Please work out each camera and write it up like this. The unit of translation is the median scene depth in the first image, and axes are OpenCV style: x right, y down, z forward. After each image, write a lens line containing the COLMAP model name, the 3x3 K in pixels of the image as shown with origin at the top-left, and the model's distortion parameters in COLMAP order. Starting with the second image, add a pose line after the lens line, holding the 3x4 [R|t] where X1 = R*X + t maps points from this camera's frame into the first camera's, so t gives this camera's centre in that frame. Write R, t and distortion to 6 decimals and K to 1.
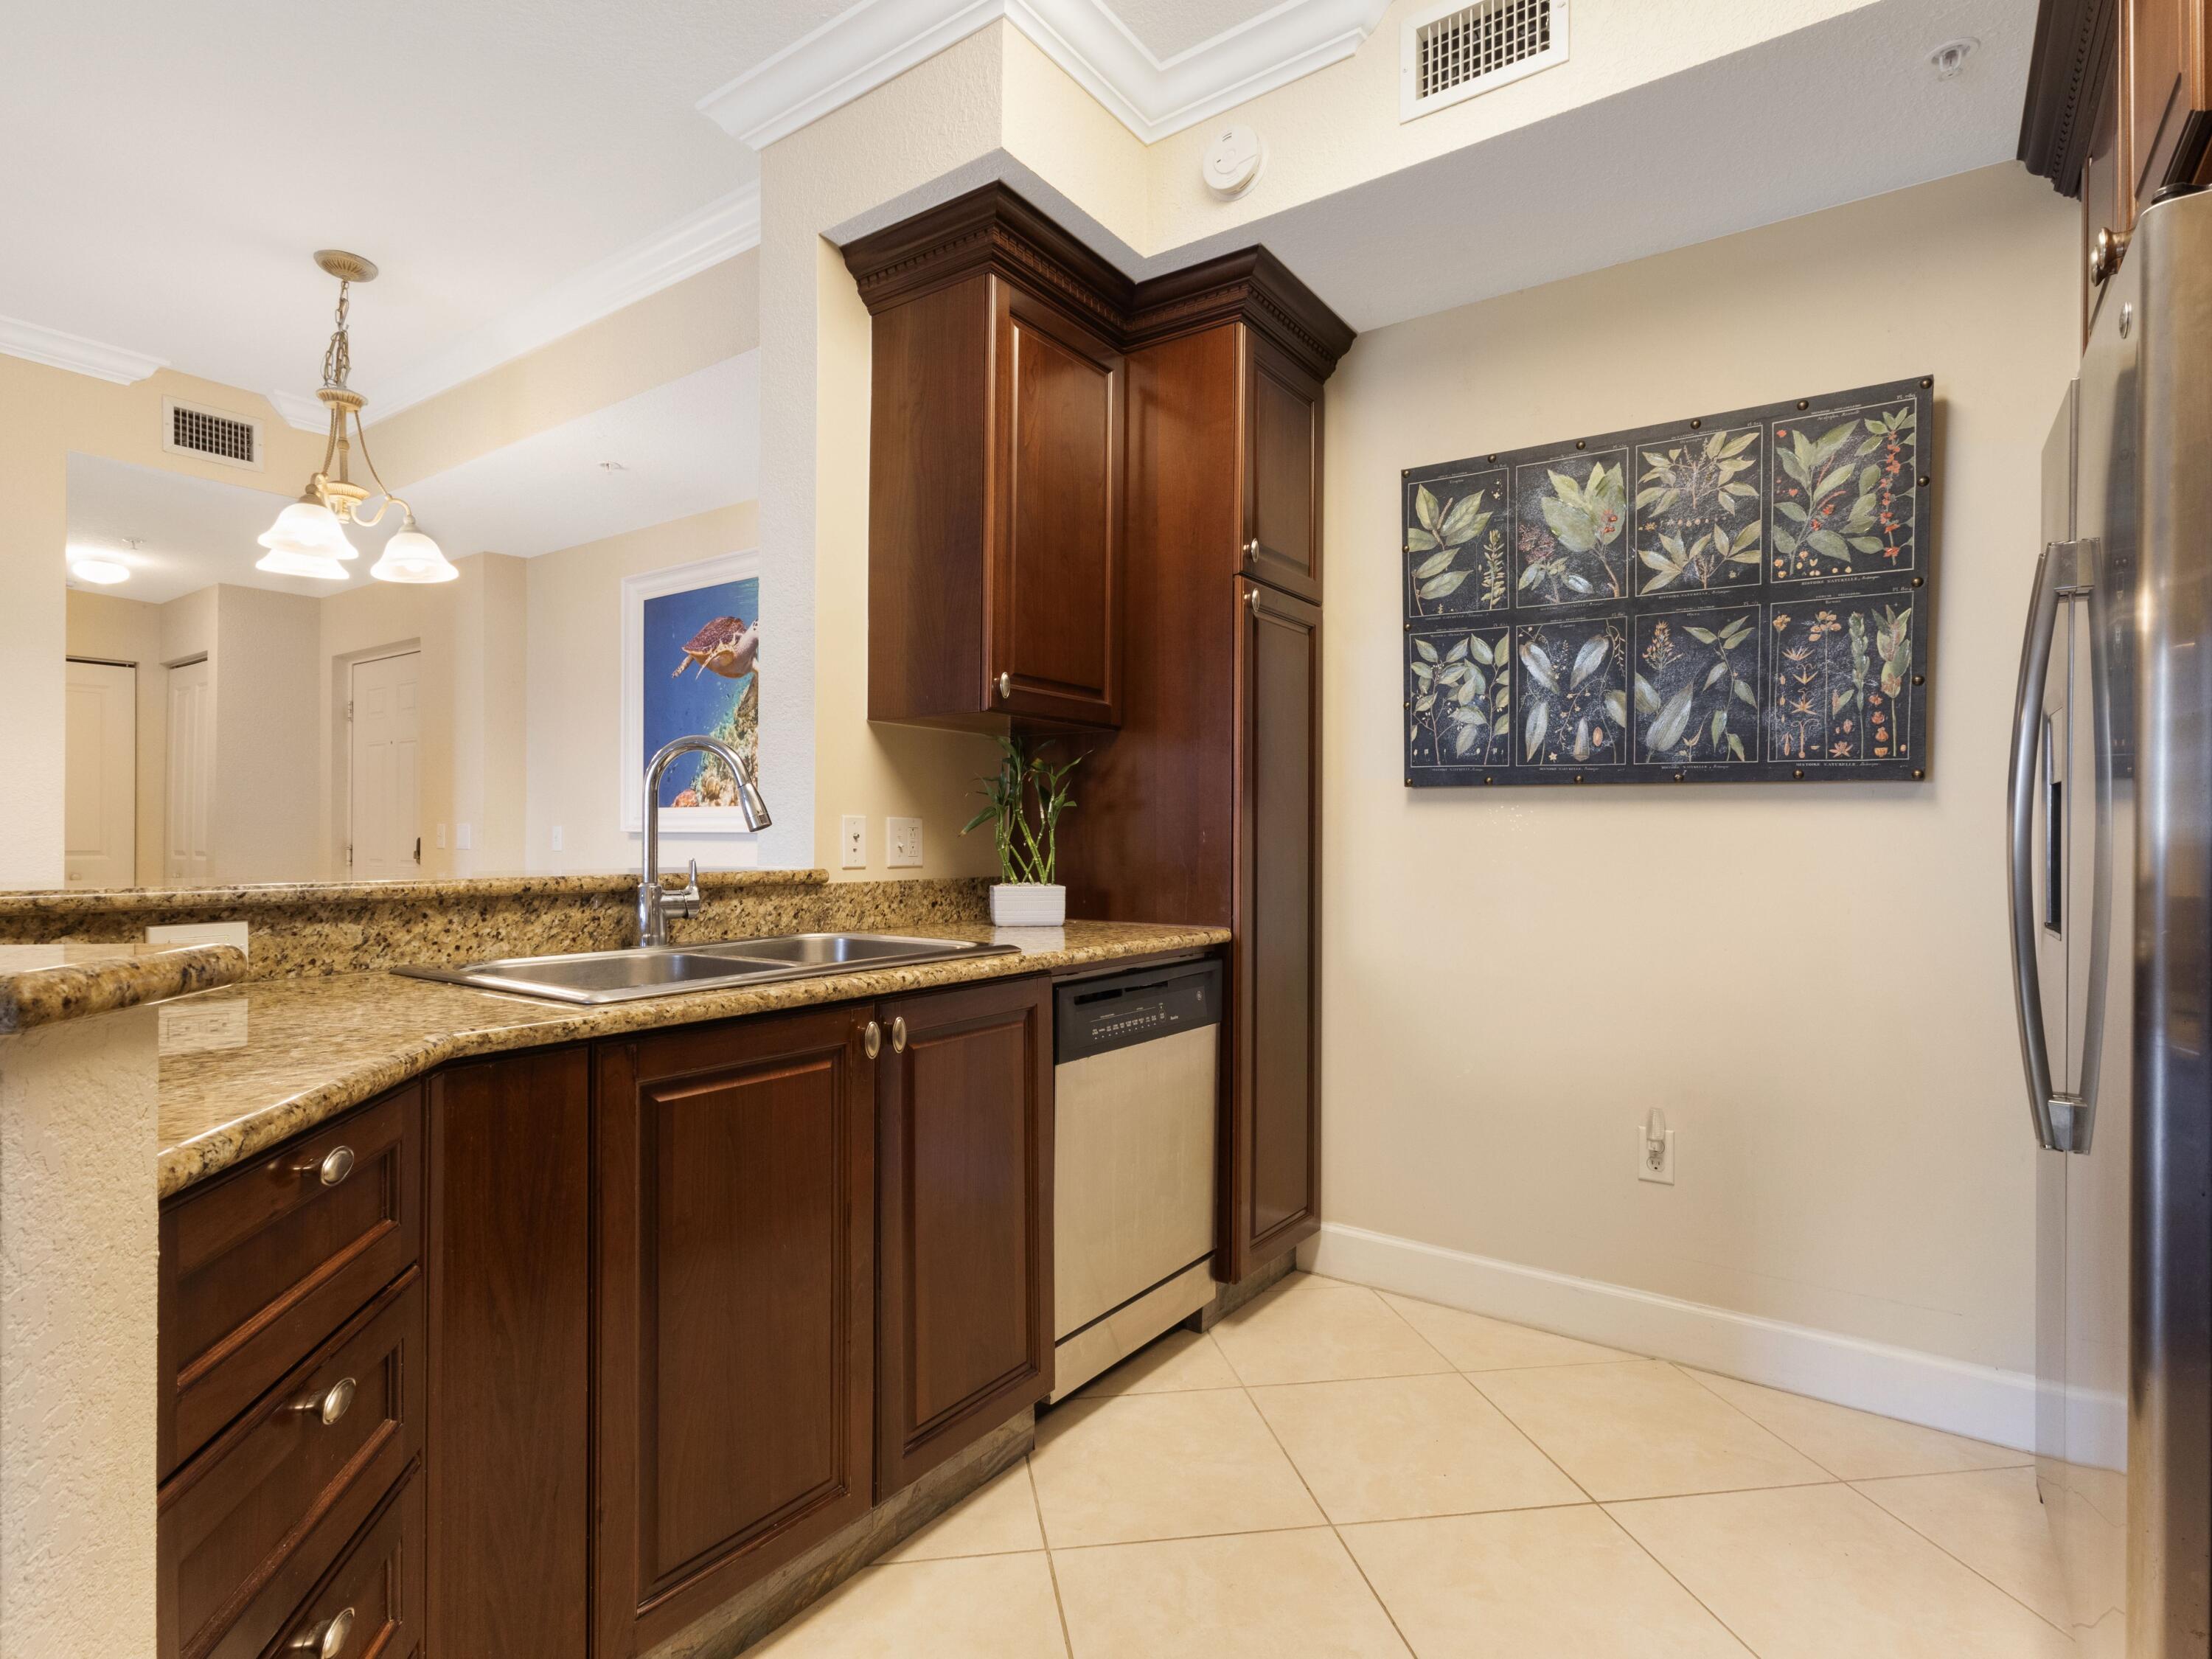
lens RADIAL K [[1133.5, 0, 1075.6], [0, 1133.5, 835.6], [0, 0, 1]] dist [-0.002158, -0.000520]
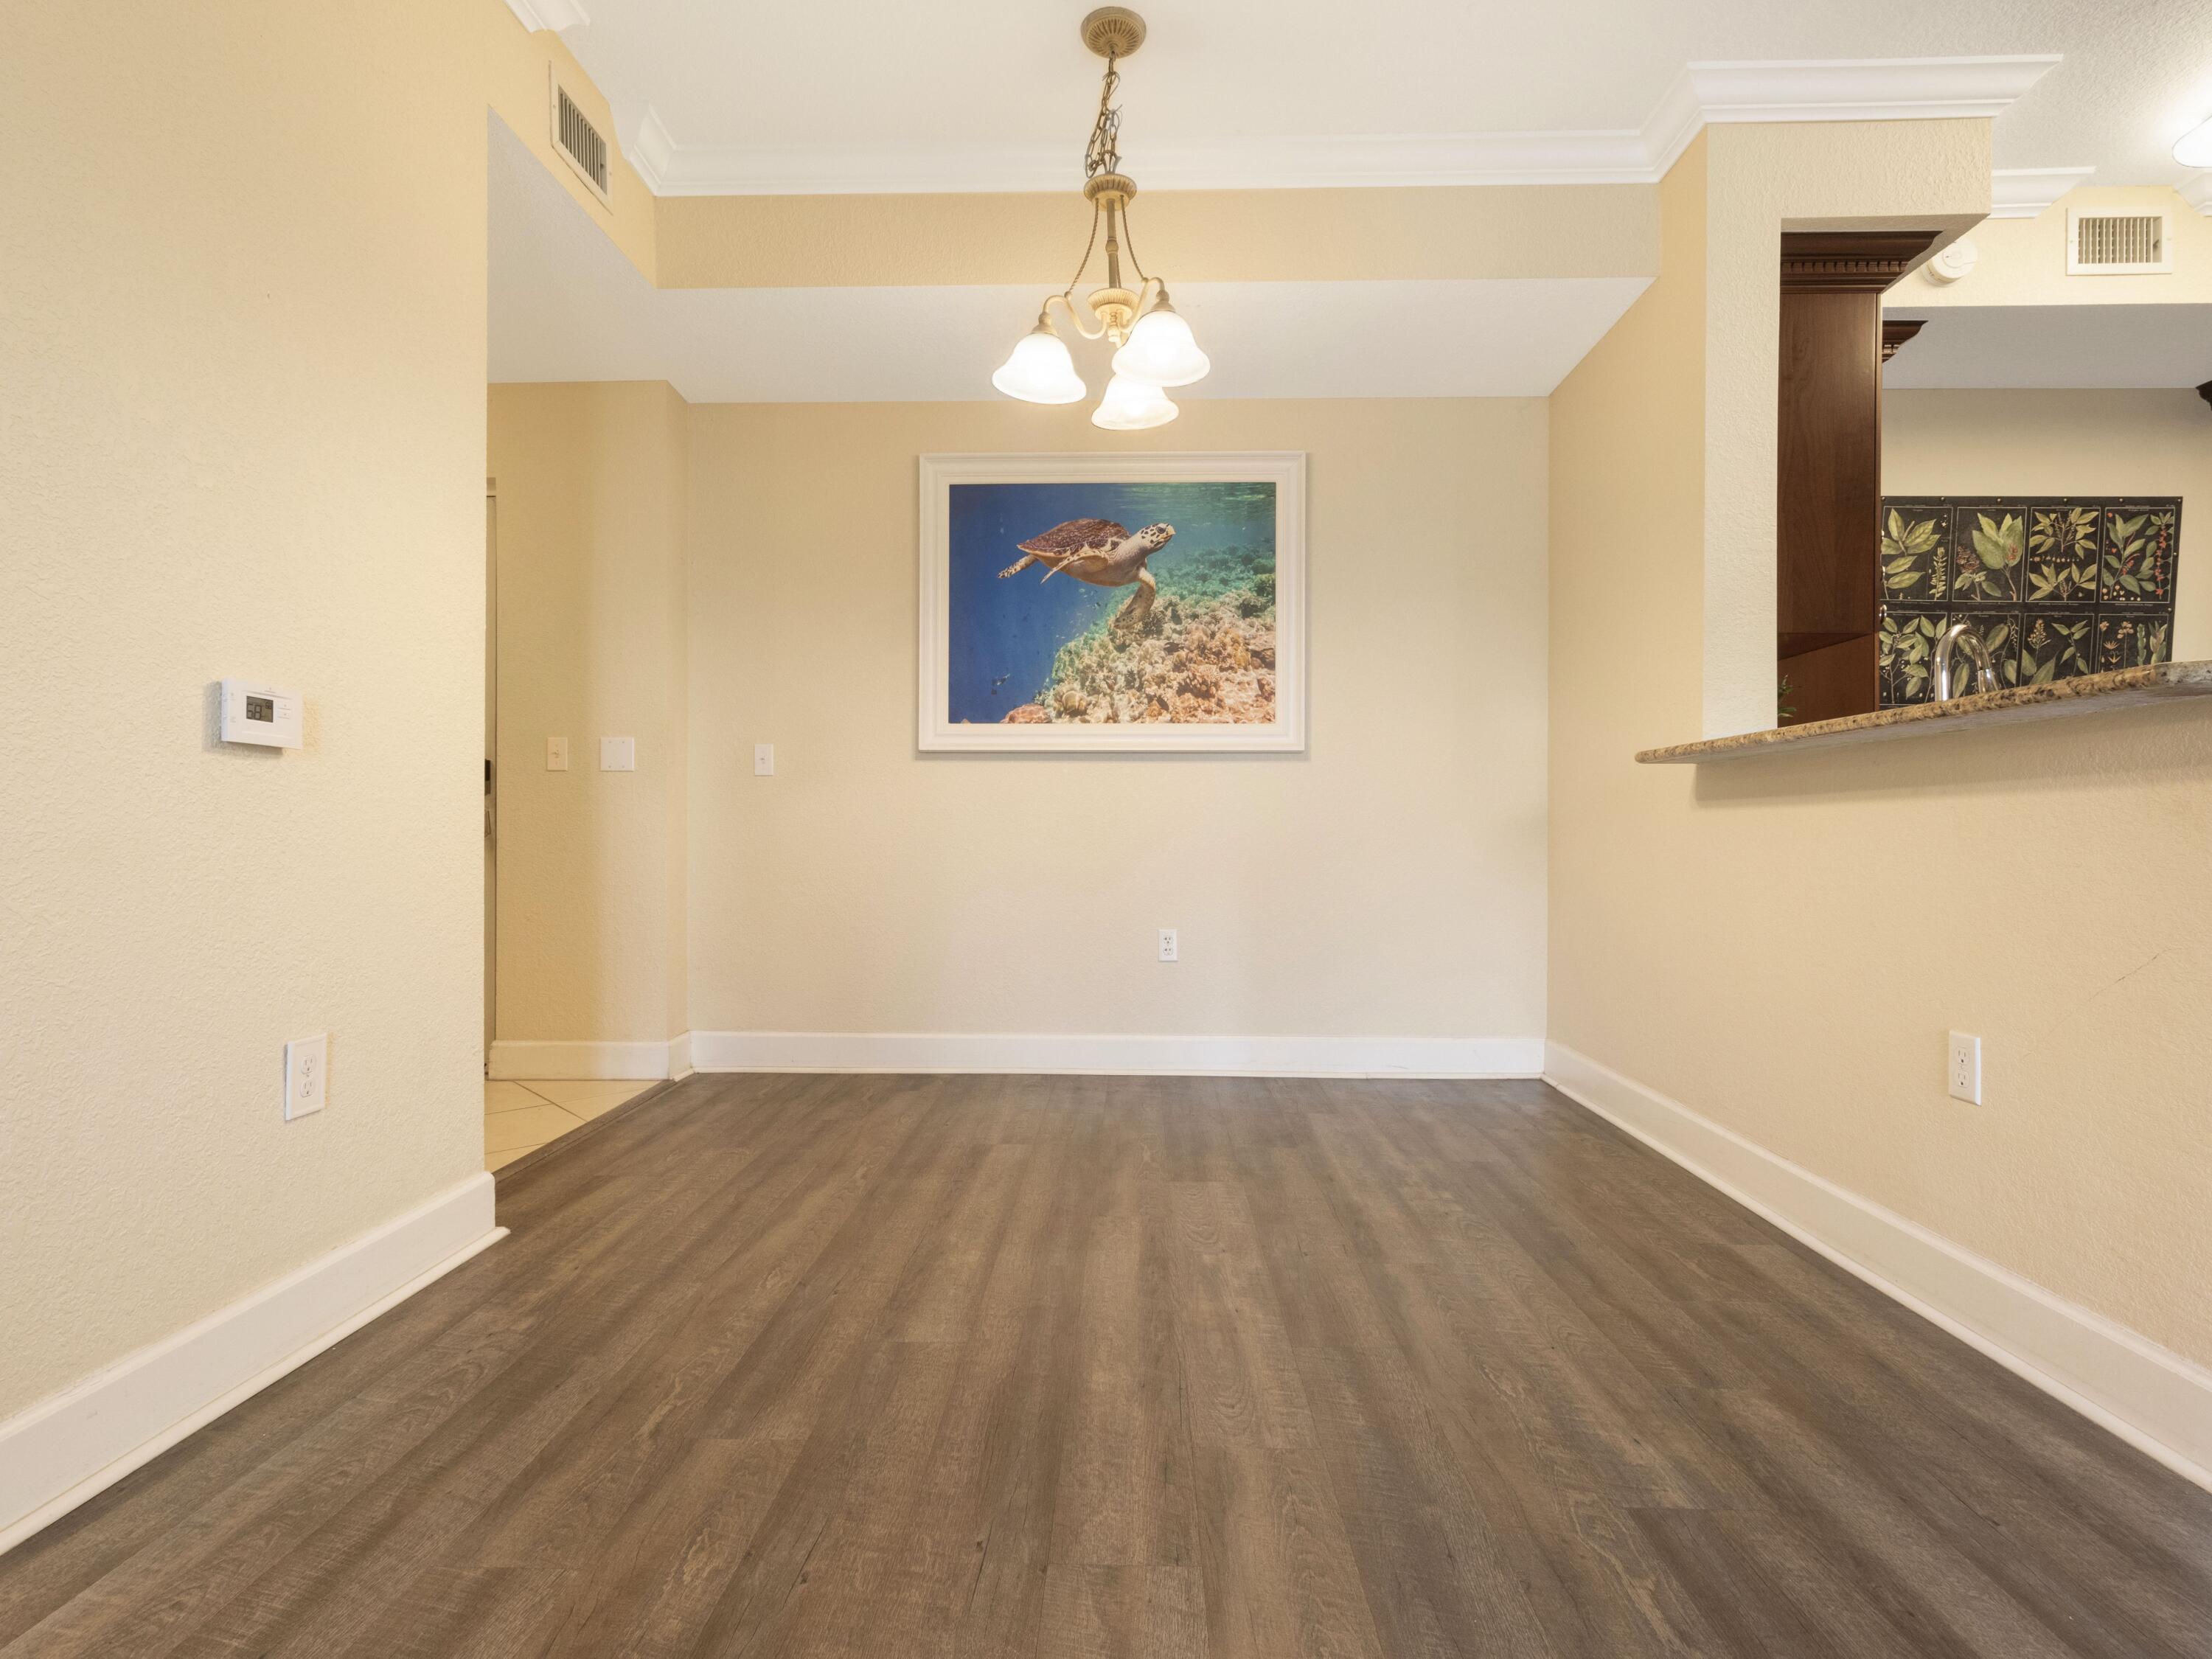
lens RADIAL K [[1135.0, 0, 1106.0], [0, 1135.0, 829.5], [0, 0, 1]] dist [0.003186, 0.002551]
pose [[0.823634, -0.000102, 0.567122, -1.450293], [0.000771, 0.999999, -0.000939, 0.107983], [-0.567121, 0.001210, 0.823634, 0.404432]]
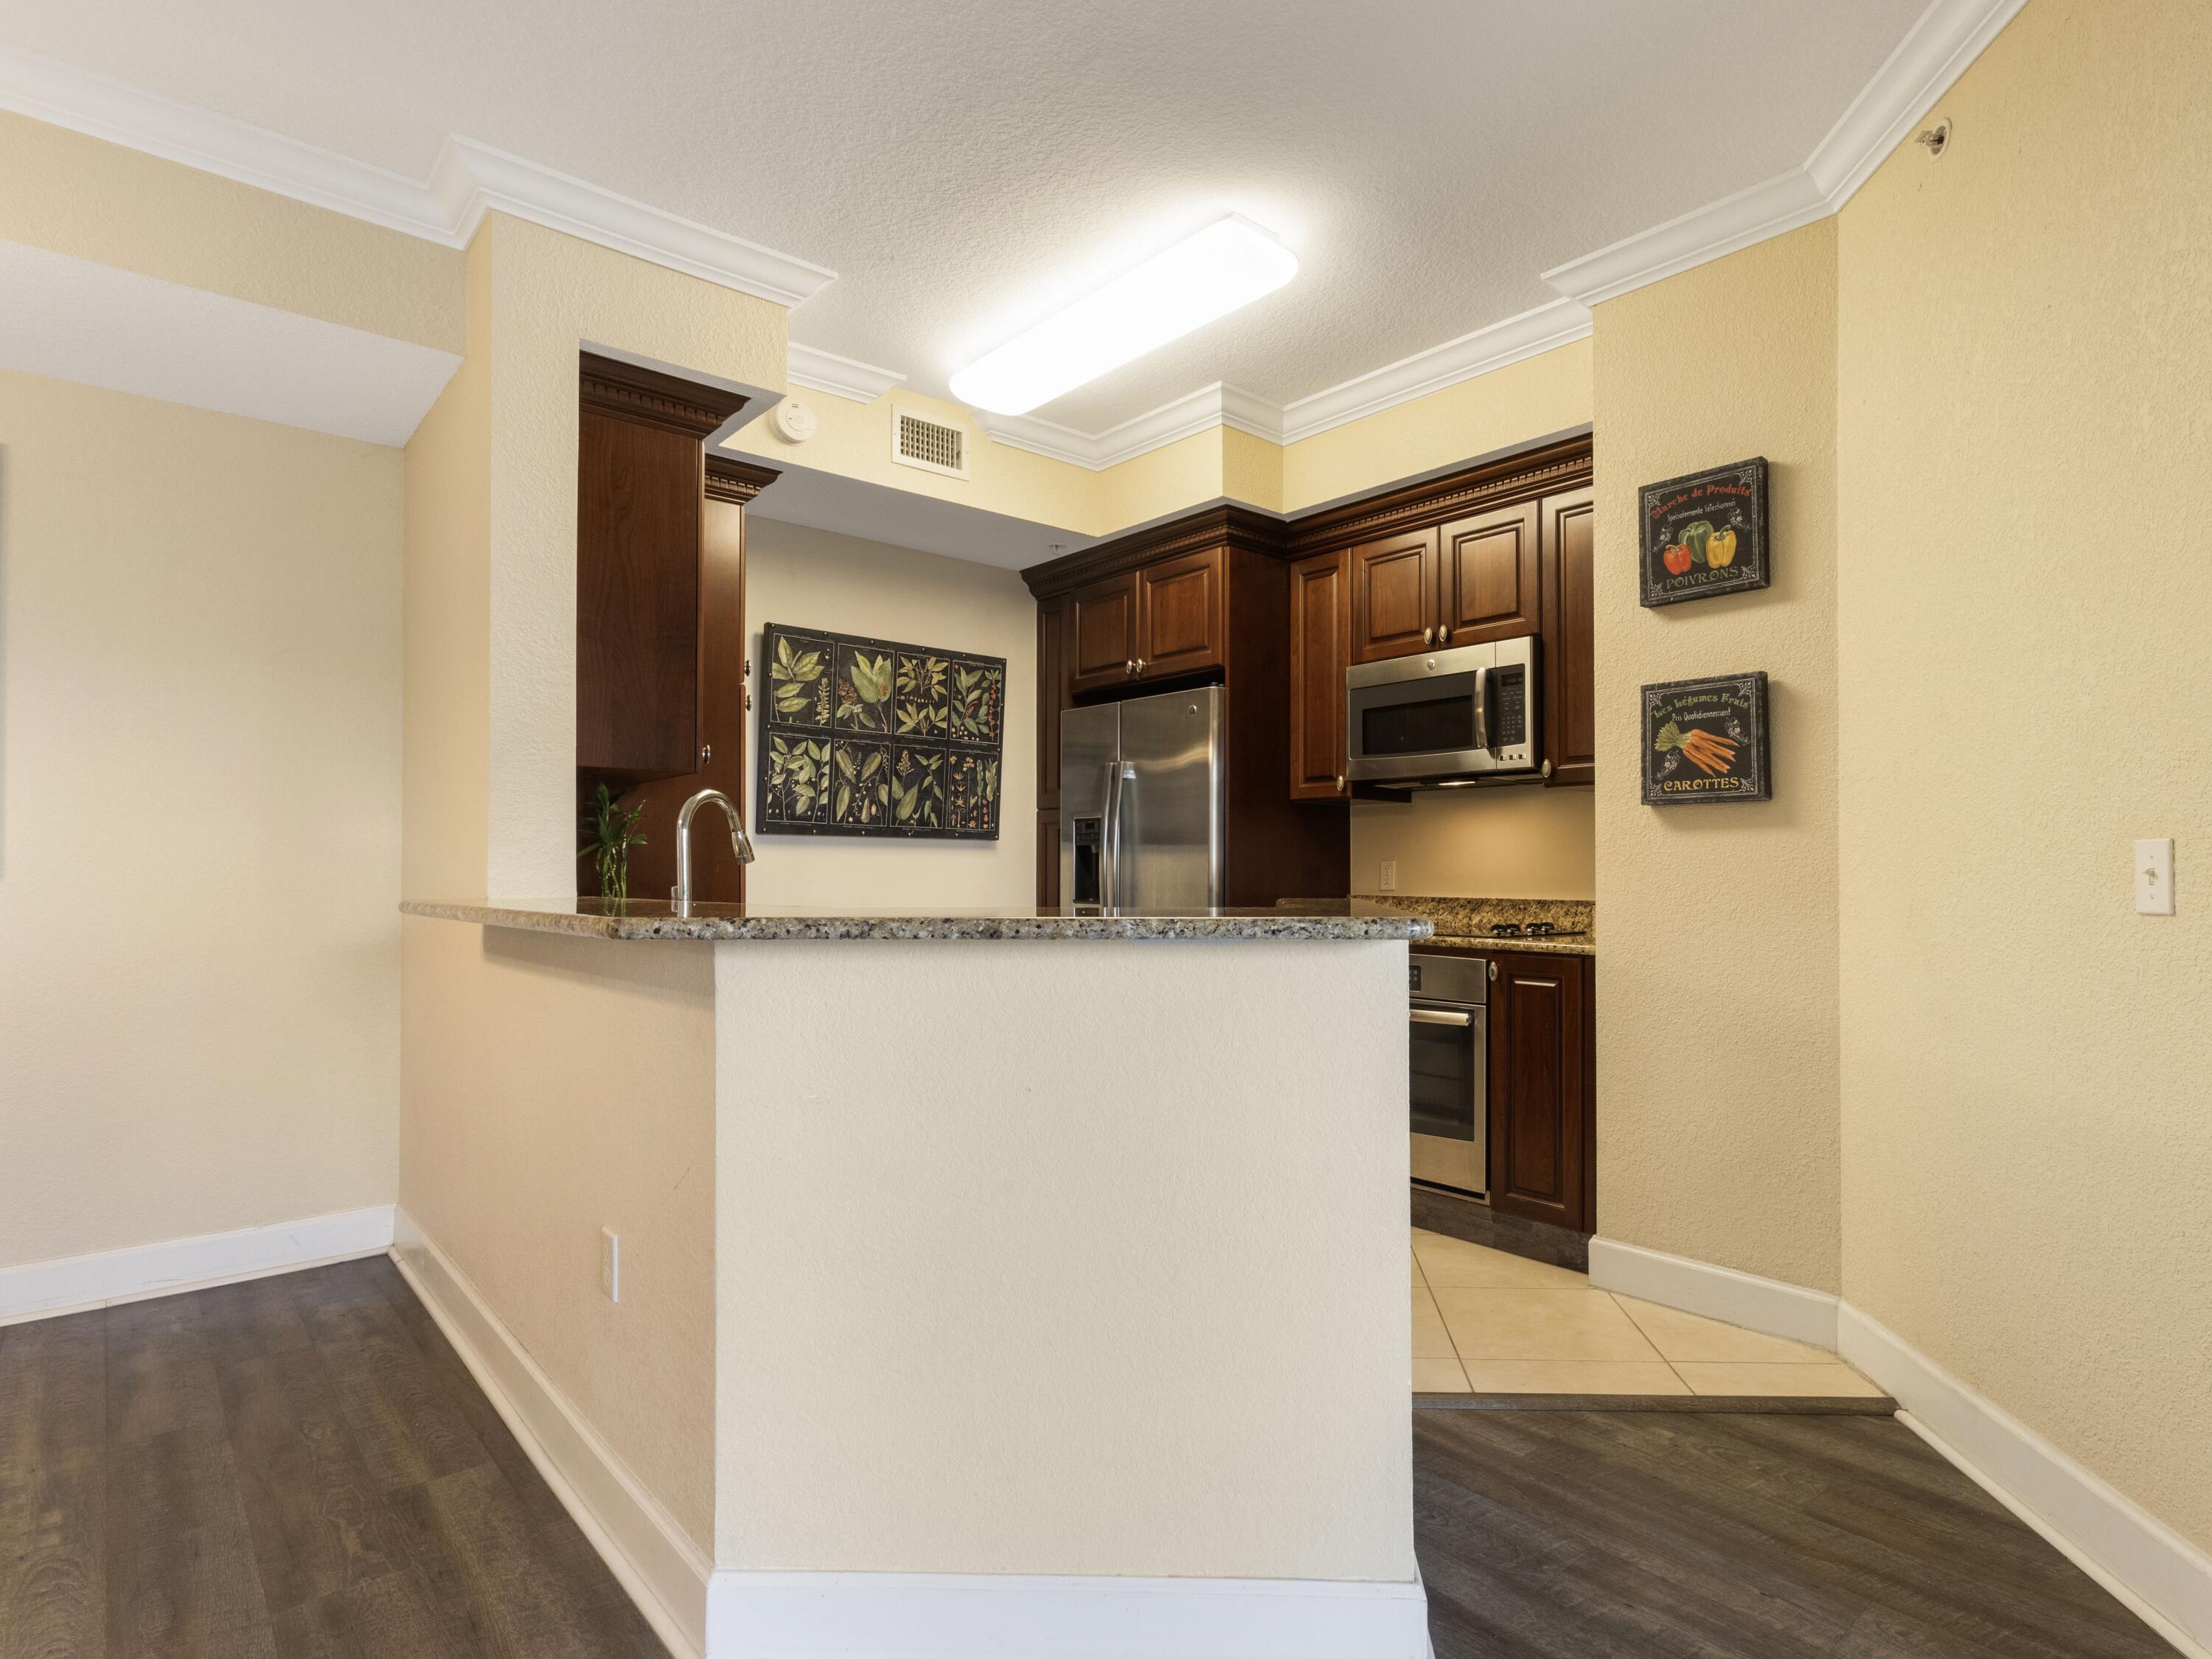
lens RADIAL K [[1176.8, 0, 1197.9], [0, 1176.8, 856.2], [0, 0, 1]] dist [0.003485, -0.001027]
pose [[0.191773, 0.004177, 0.981430, -1.231813], [0.001348, 0.999989, -0.004520, -0.006292], [-0.981438, 0.002189, 0.191765, 0.159369]]
